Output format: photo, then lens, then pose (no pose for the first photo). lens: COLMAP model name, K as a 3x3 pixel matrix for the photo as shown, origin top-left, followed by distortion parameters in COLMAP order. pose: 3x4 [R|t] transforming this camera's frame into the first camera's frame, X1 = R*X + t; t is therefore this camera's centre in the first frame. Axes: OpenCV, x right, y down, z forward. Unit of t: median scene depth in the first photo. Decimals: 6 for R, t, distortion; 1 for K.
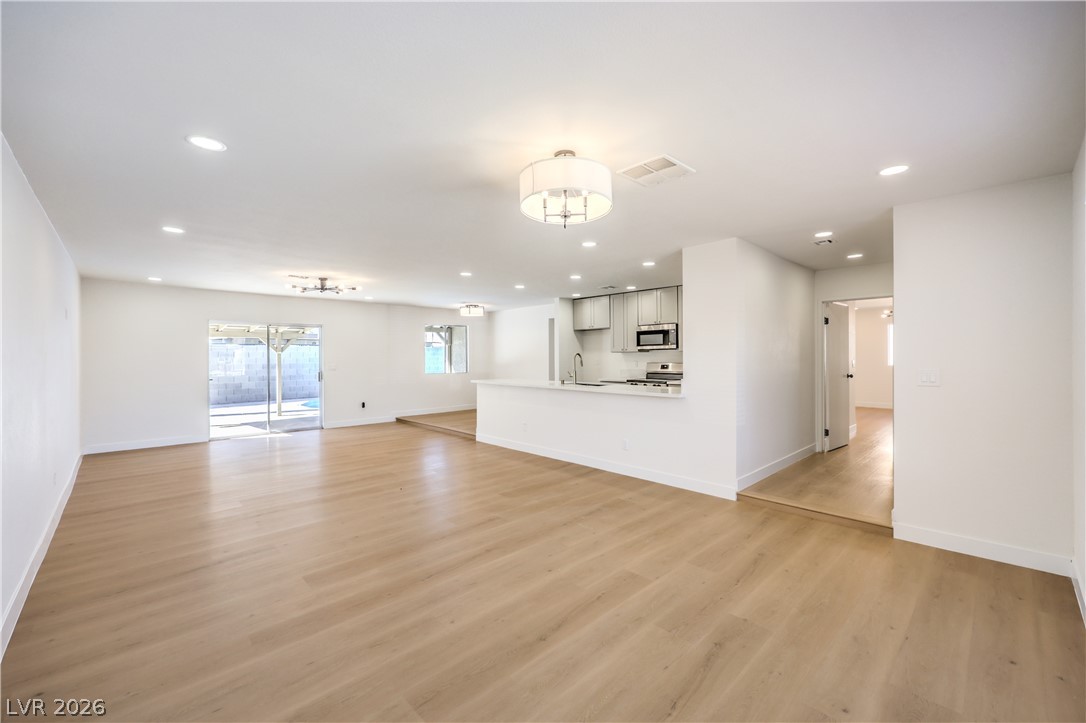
lens RADIAL K [[443.8, 0, 550.0], [0, 443.8, 348.9], [0, 0, 1]] dist [0.001054, 0.000115]
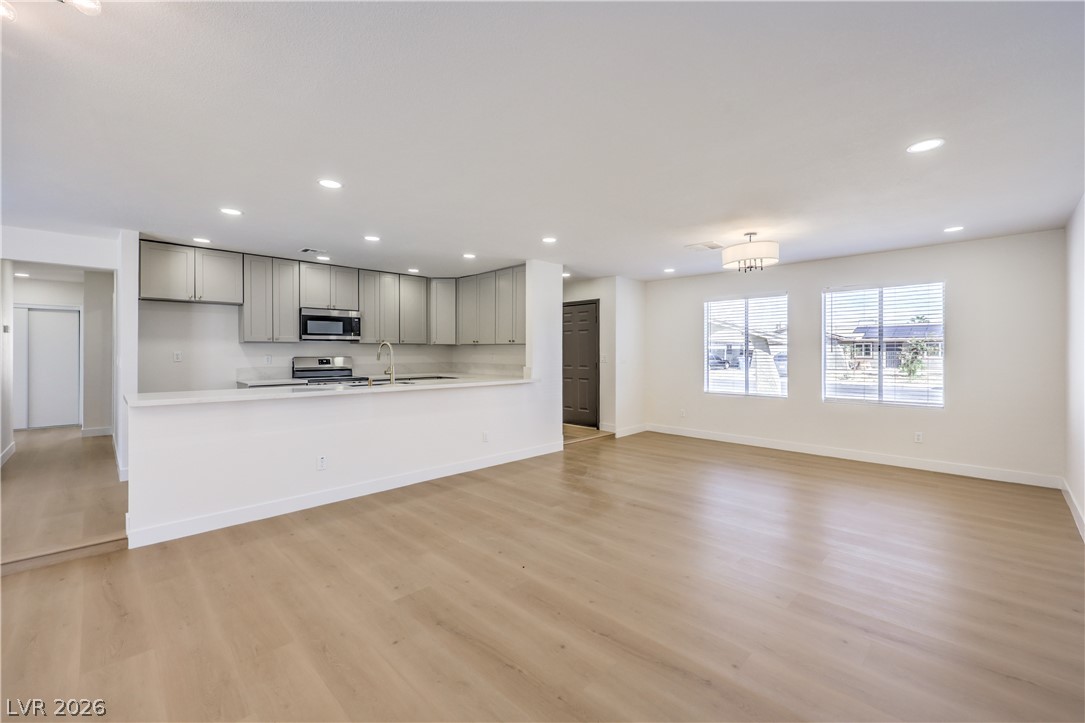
lens RADIAL K [[448.2, 0, 548.3], [0, 448.2, 351.2], [0, 0, 1]] dist [0.002417, 0.000222]
pose [[-0.023075, 0.003557, 0.999727, -0.602539], [-0.018781, 0.999816, -0.003991, 0.017303], [-0.999557, -0.018868, -0.023004, 0.632650]]
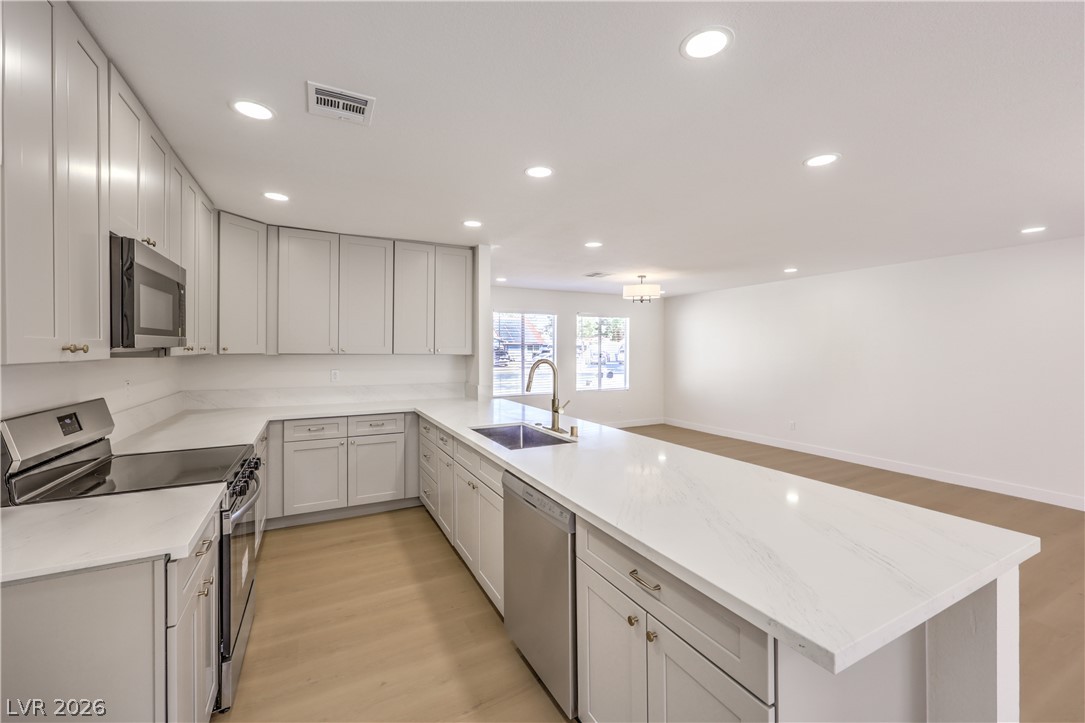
lens RADIAL K [[443.4, 0, 549.5], [0, 443.4, 348.9], [0, 0, 1]] dist [0.001054, 0.000115]
pose [[-0.959575, 0.003732, 0.281429, -0.059403], [-0.001951, 0.999800, -0.019911, 0.005442], [-0.281447, -0.019655, -0.959375, 1.207175]]
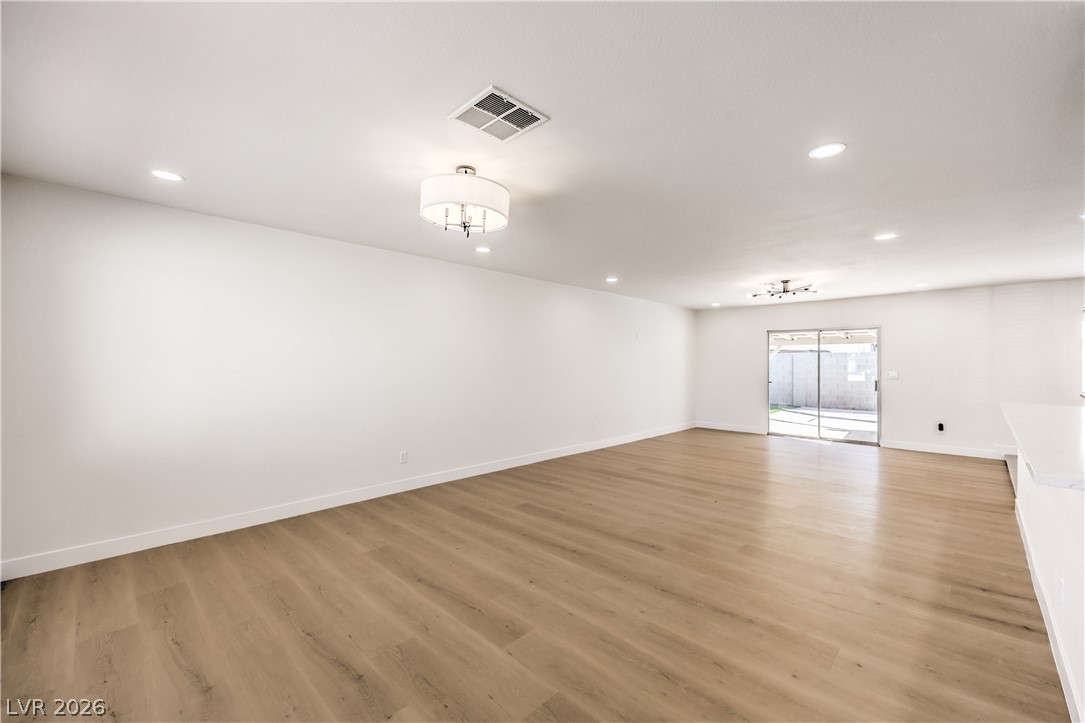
lens RADIAL K [[437.2, 0, 548.9], [0, 437.2, 358.7], [0, 0, 1]] dist [-0.001366, -0.000211]
pose [[0.037302, -0.007776, -0.999274, 0.371252], [0.012169, 0.999899, -0.007326, 0.009641], [0.999230, -0.011887, 0.037393, 0.394219]]
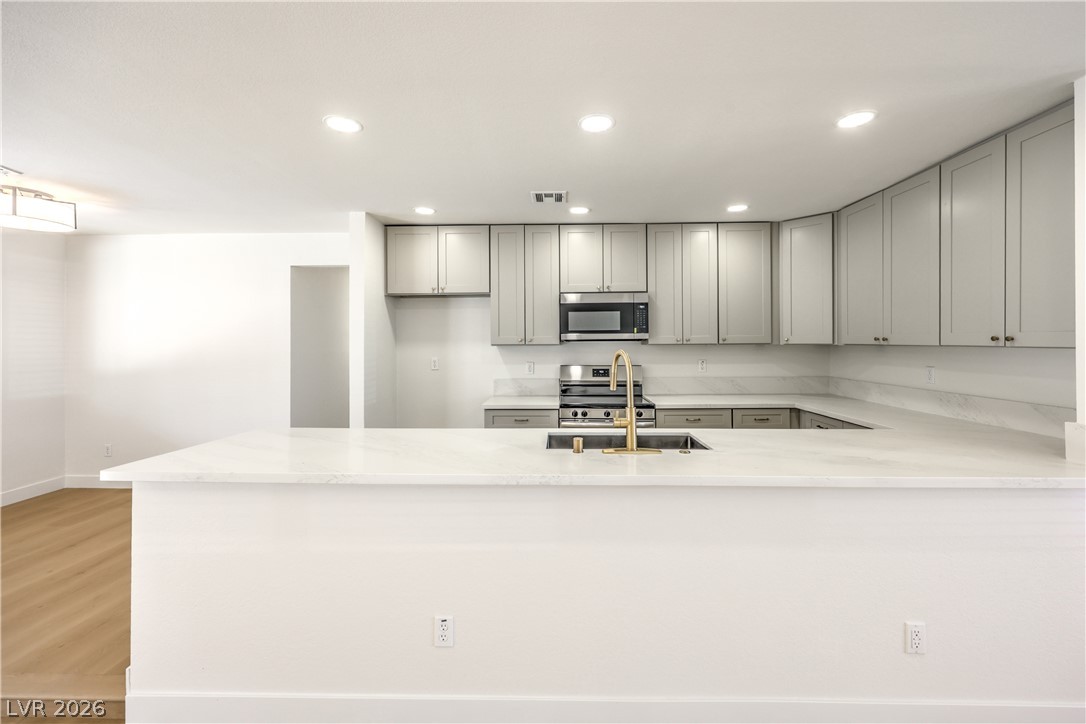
lens RADIAL K [[443.8, 0, 550.0], [0, 443.8, 349.4], [0, 0, 1]] dist [0.001054, 0.000115]
pose [[0.709620, -0.007180, 0.704548, -0.176402], [-0.011801, 0.999687, 0.022074, 0.000850], [-0.704485, -0.023979, 0.709313, 0.686591]]
